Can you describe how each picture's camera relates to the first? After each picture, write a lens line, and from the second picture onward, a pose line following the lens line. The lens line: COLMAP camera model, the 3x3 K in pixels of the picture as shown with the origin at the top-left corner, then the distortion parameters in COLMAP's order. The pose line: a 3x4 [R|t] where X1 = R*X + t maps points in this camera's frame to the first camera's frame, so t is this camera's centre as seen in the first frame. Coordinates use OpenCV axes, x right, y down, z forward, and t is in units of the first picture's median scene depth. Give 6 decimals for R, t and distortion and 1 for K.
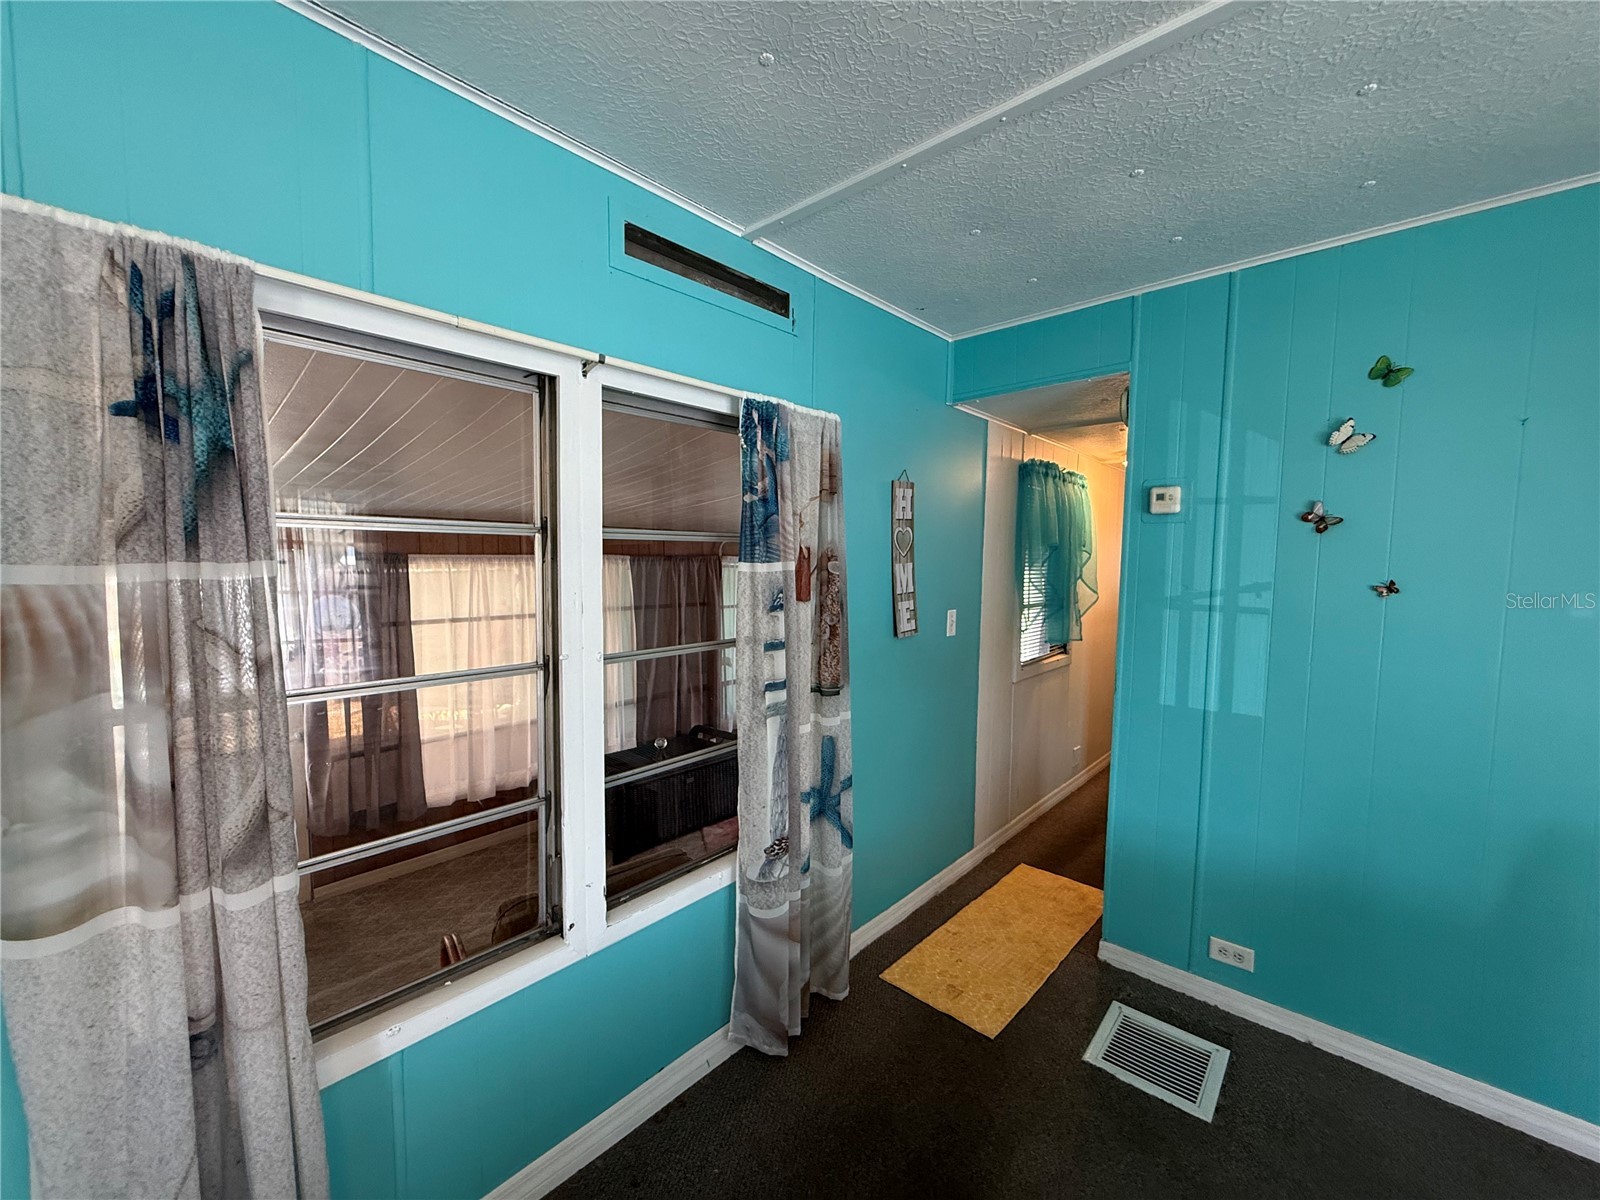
lens RADIAL K [[637.5, 0, 795.1], [0, 637.5, 602.4], [0, 0, 1]] dist [0.000991, -0.000566]
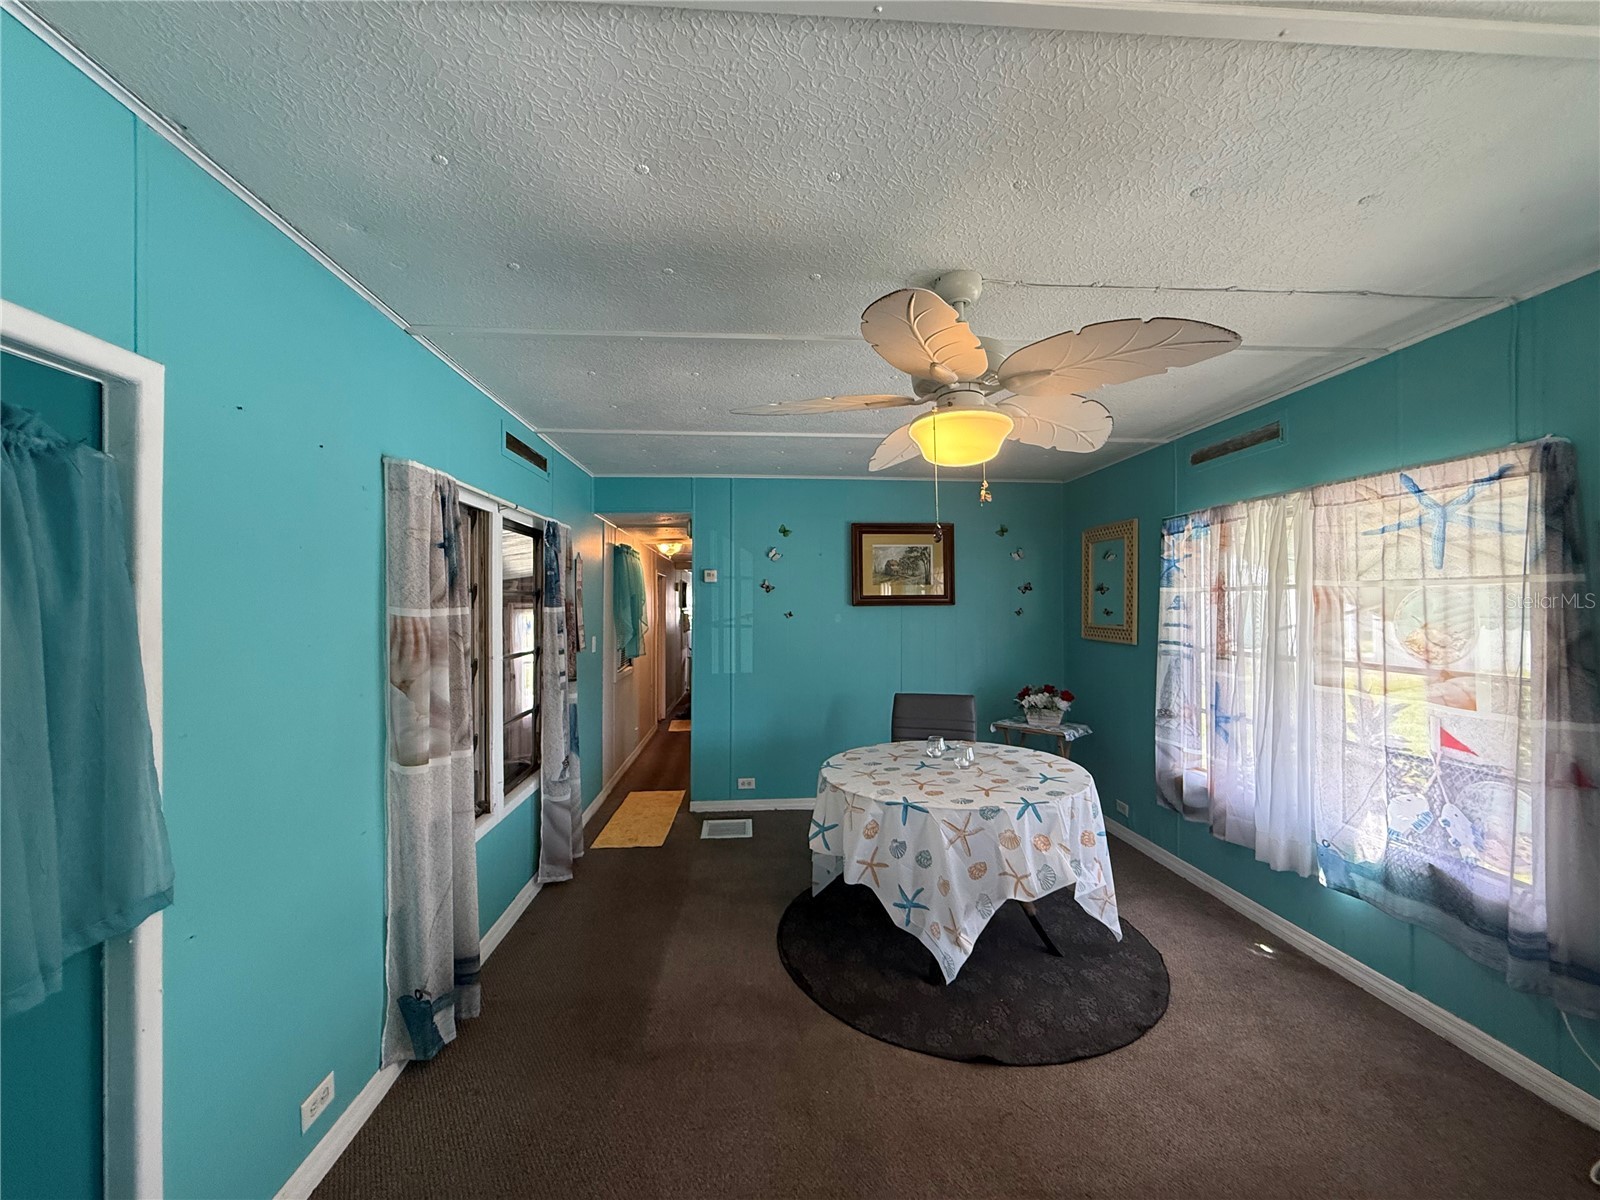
lens RADIAL K [[637.5, 0, 798.8], [0, 637.5, 602.6], [0, 0, 1]] dist [0.000991, -0.000566]
pose [[0.687798, -0.006288, 0.725875, -0.797148], [0.058348, 0.997206, -0.046649, 0.045833], [-0.723554, 0.074439, 0.686243, -0.696191]]
